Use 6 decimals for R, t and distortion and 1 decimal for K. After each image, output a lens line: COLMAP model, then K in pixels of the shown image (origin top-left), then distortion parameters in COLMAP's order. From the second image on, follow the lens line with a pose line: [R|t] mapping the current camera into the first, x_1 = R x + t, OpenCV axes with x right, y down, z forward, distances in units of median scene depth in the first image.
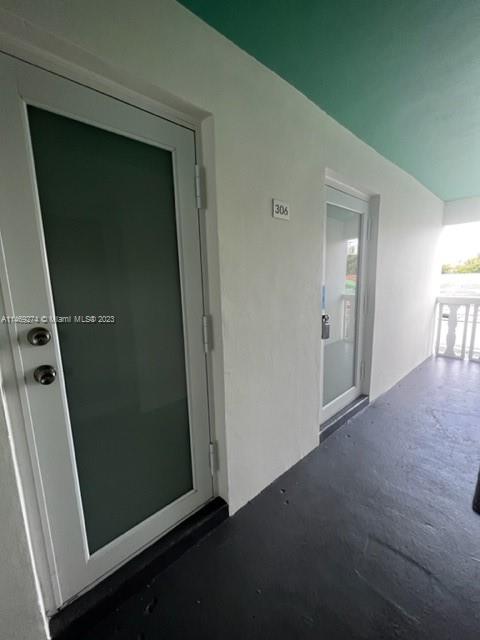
lens RADIAL K [[258.6, 0, 245.5], [0, 258.6, 317.8], [0, 0, 1]] dist [0.016719, -0.001515]
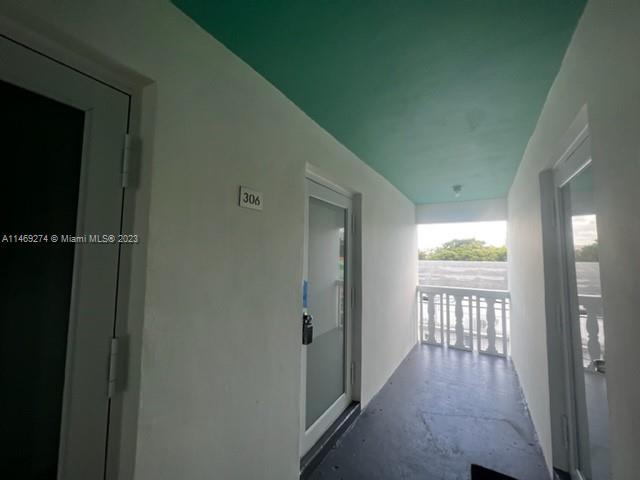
lens RADIAL K [[258.6, 0, 317.8], [0, 258.6, 240.8], [0, 0, 1]] dist [0.016719, -0.001515]
pose [[0.964605, 0.057602, 0.257330, 0.084222], [-0.001111, 0.976729, -0.214472, -0.057046], [-0.263696, 0.206595, 0.942222, 0.093575]]
